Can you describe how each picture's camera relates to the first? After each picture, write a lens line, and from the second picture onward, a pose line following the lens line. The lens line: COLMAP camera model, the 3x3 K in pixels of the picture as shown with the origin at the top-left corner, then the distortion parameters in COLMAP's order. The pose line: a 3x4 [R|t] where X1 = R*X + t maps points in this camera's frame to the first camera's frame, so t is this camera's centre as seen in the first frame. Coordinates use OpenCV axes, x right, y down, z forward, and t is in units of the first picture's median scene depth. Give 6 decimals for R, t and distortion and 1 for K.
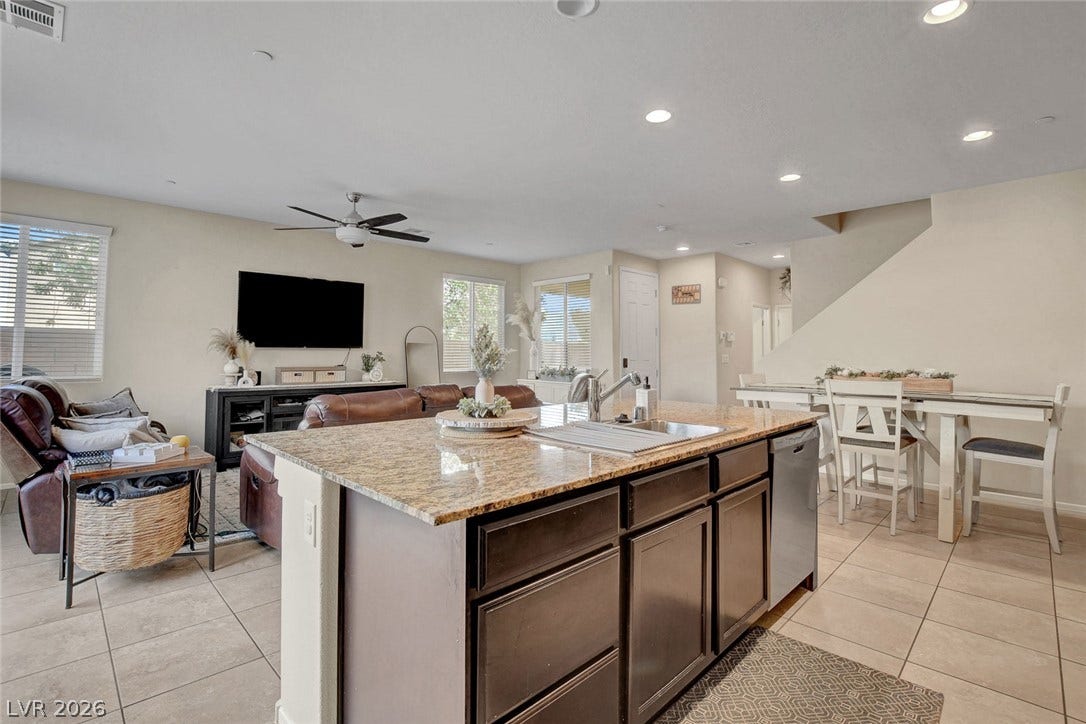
lens RADIAL K [[509.0, 0, 532.0], [0, 509.0, 336.9], [0, 0, 1]] dist [-0.030496, -0.000491]
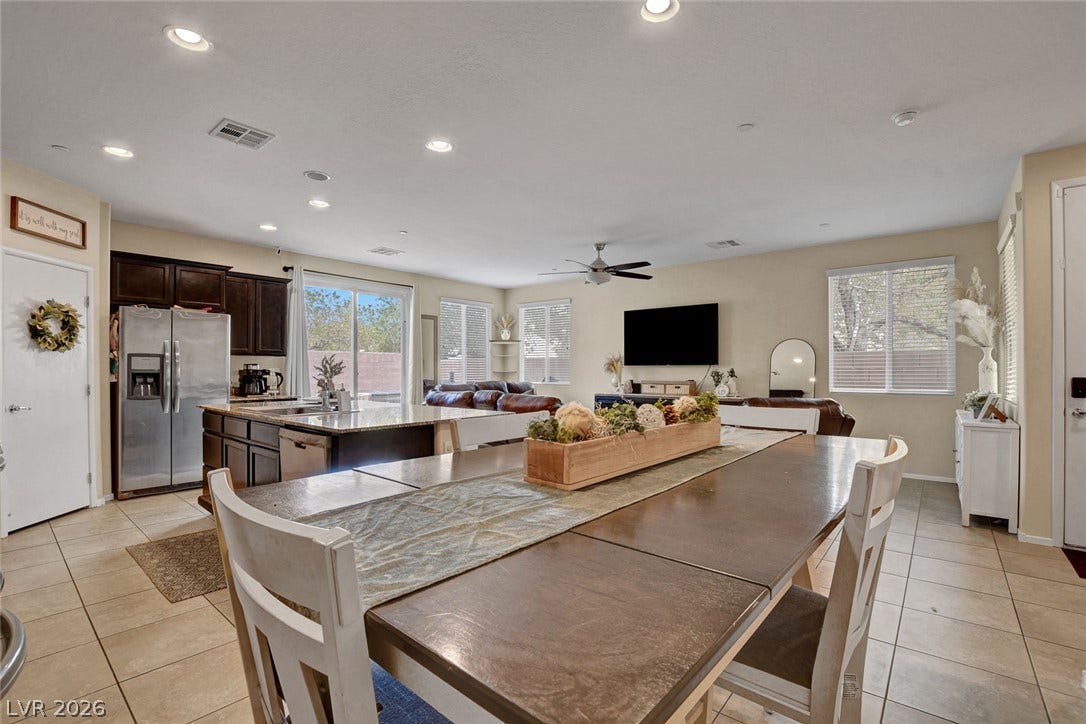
lens RADIAL K [[491.5, 0, 540.1], [0, 491.5, 368.8], [0, 0, 1]] dist [-0.028604, 0.001067]
pose [[0.094667, -0.007484, -0.995481, 0.664299], [0.029014, 0.999568, -0.004756, 0.025519], [0.995086, -0.028432, 0.094844, 0.555464]]
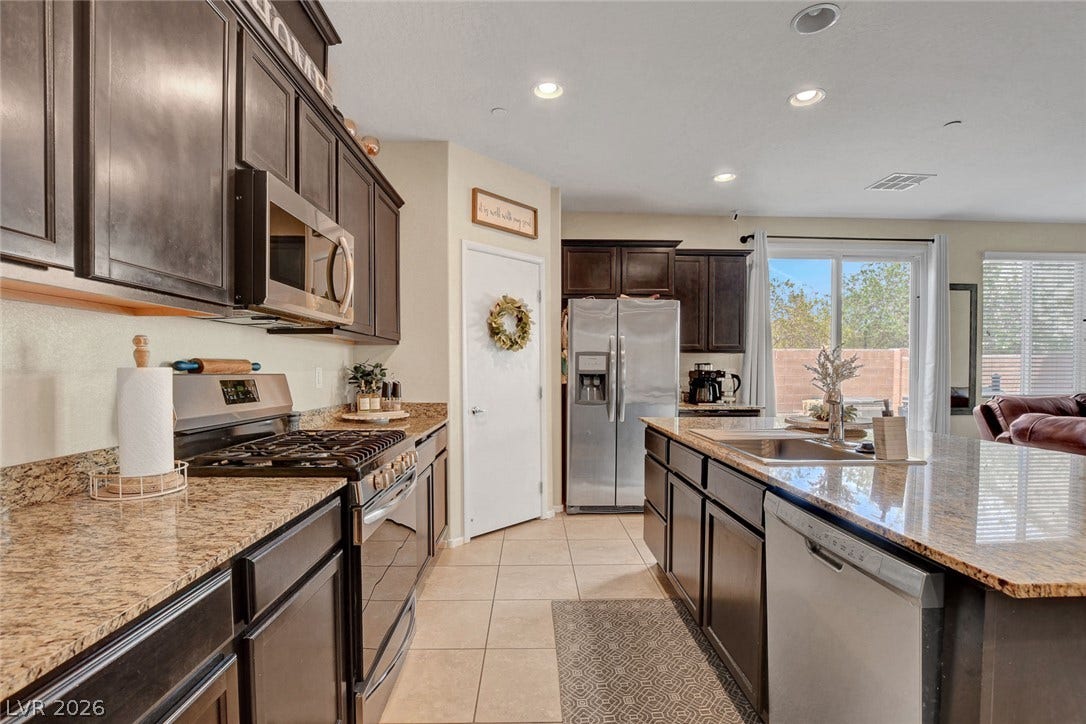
lens RADIAL K [[493.0, 0, 541.6], [0, 493.0, 380.2], [0, 0, 1]] dist [-0.031173, 0.000133]
pose [[-0.680633, 0.008215, -0.732578, 0.405922], [0.014728, 0.999888, -0.002471, 0.019762], [0.732477, -0.012471, -0.680678, 0.425497]]
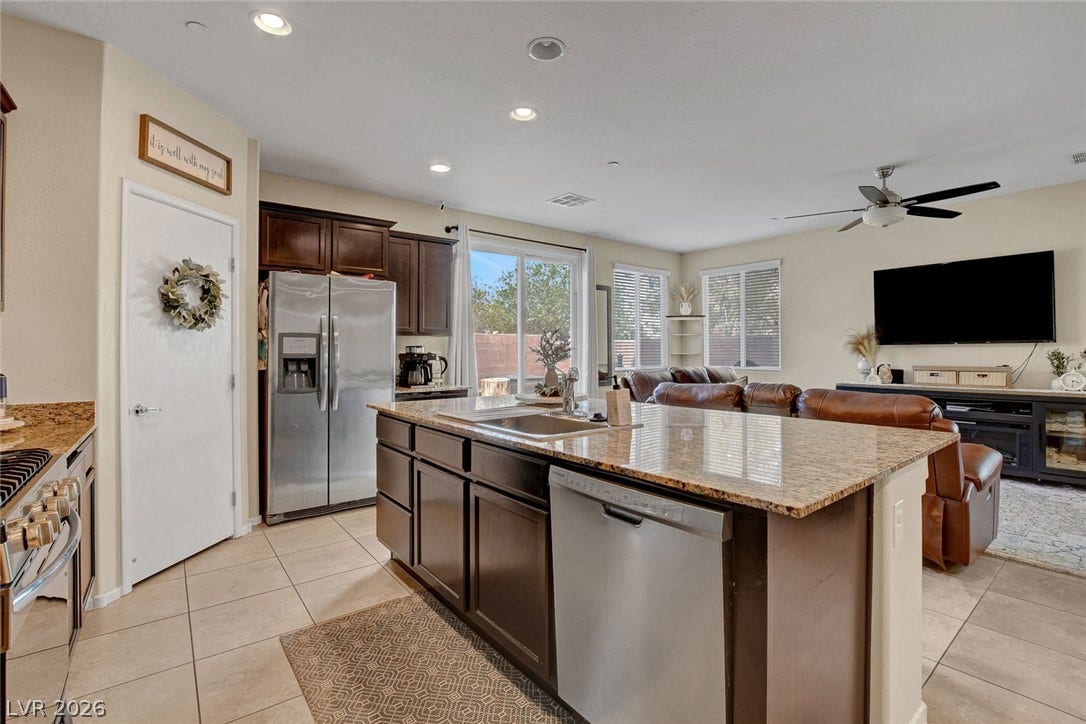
lens RADIAL K [[488.7, 0, 536.2], [0, 488.7, 341.7], [0, 0, 1]] dist [-0.028855, 0.000449]
pose [[-0.111764, -0.026608, -0.993378, 0.412188], [0.032976, 0.998992, -0.030468, 0.018017], [0.993187, -0.036163, -0.110774, 0.367959]]
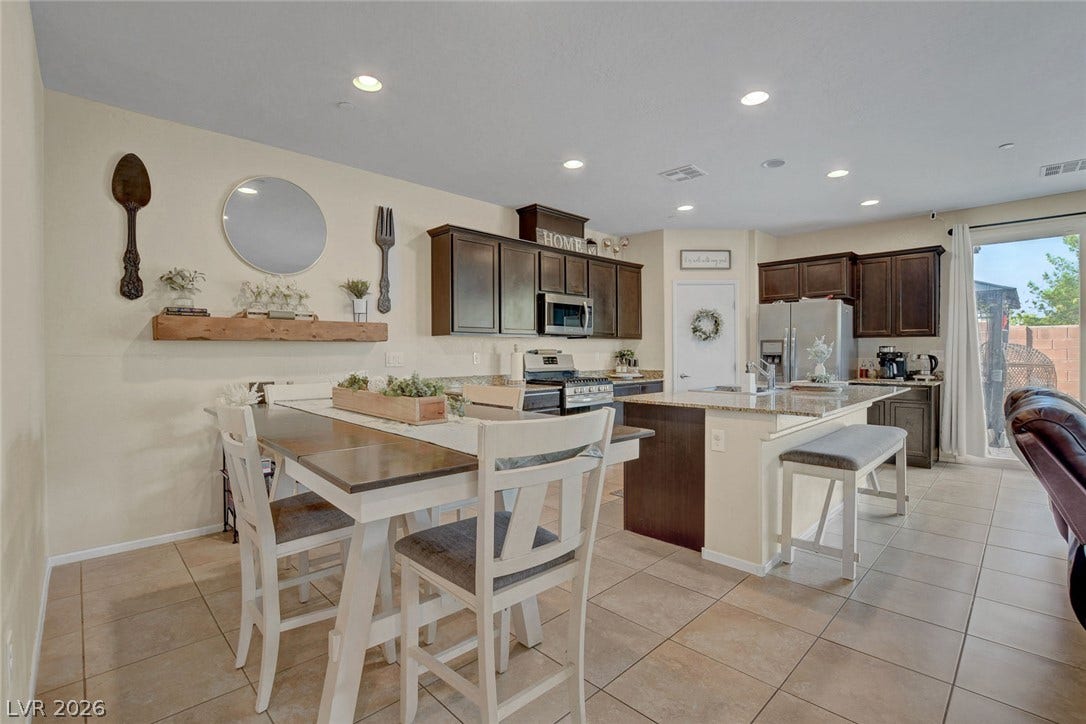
lens RADIAL K [[490.7, 0, 541.3], [0, 490.7, 358.9], [0, 0, 1]] dist [-0.026572, 0.000562]
pose [[-0.999995, -0.002784, -0.001394, 0.331663], [-0.002761, 0.999868, -0.016002, 0.034661], [0.001438, -0.015998, -0.999871, 0.961148]]
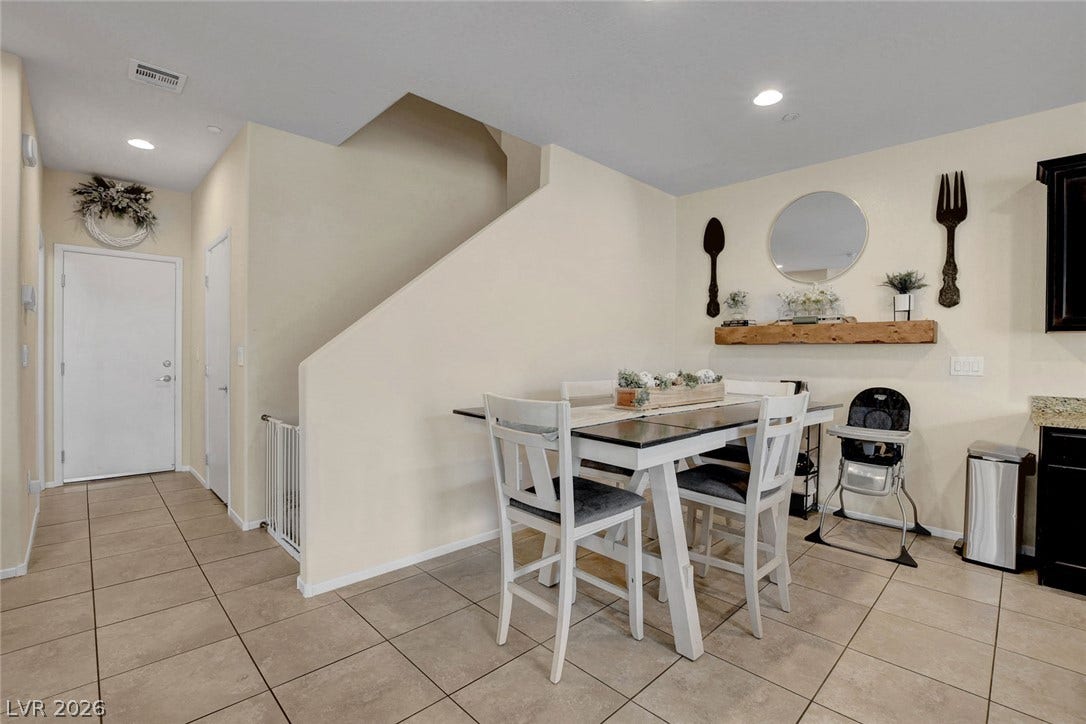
lens RADIAL K [[490.7, 0, 541.3], [0, 490.7, 358.9], [0, 0, 1]] dist [-0.026572, 0.000562]
pose [[-0.006556, -0.016871, 0.999836, 0.027337], [-0.047362, 0.998741, 0.016542, 0.029865], [-0.998856, -0.047246, -0.007347, 0.734129]]
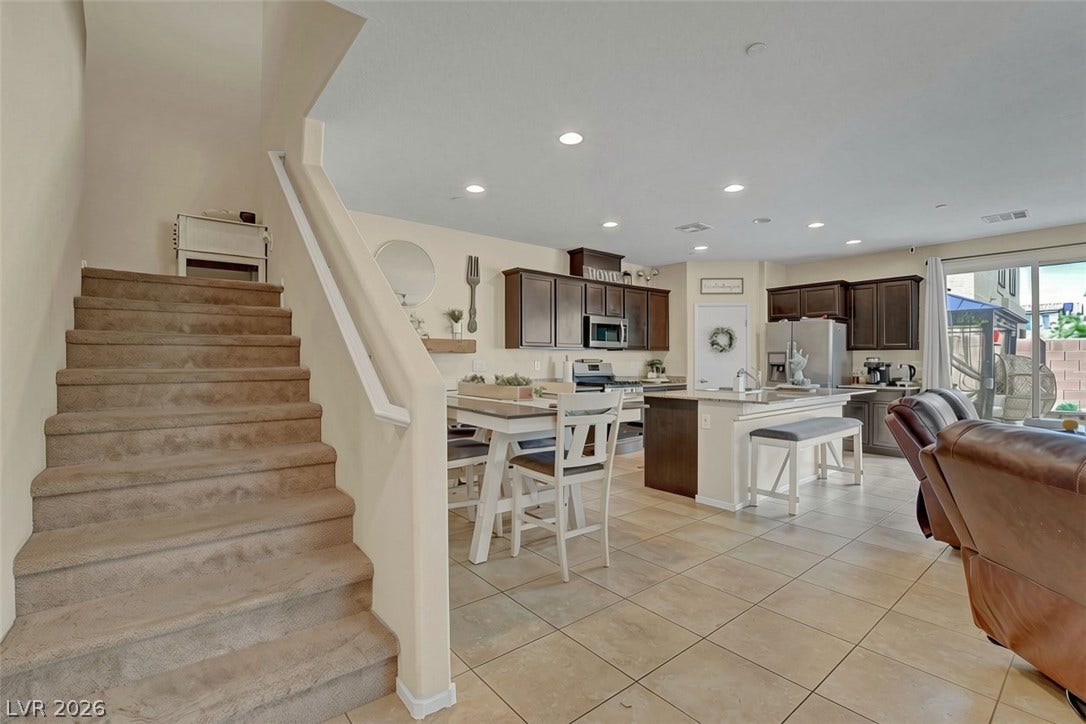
lens RADIAL K [[481.9, 0, 543.0], [0, 481.9, 362.0], [0, 0, 1]] dist [-0.018983, 0.000121]
pose [[-0.996064, -0.007448, 0.088322, 0.332319], [-0.009876, 0.999584, -0.027080, 0.041013], [-0.088084, -0.027846, -0.995724, 1.185708]]
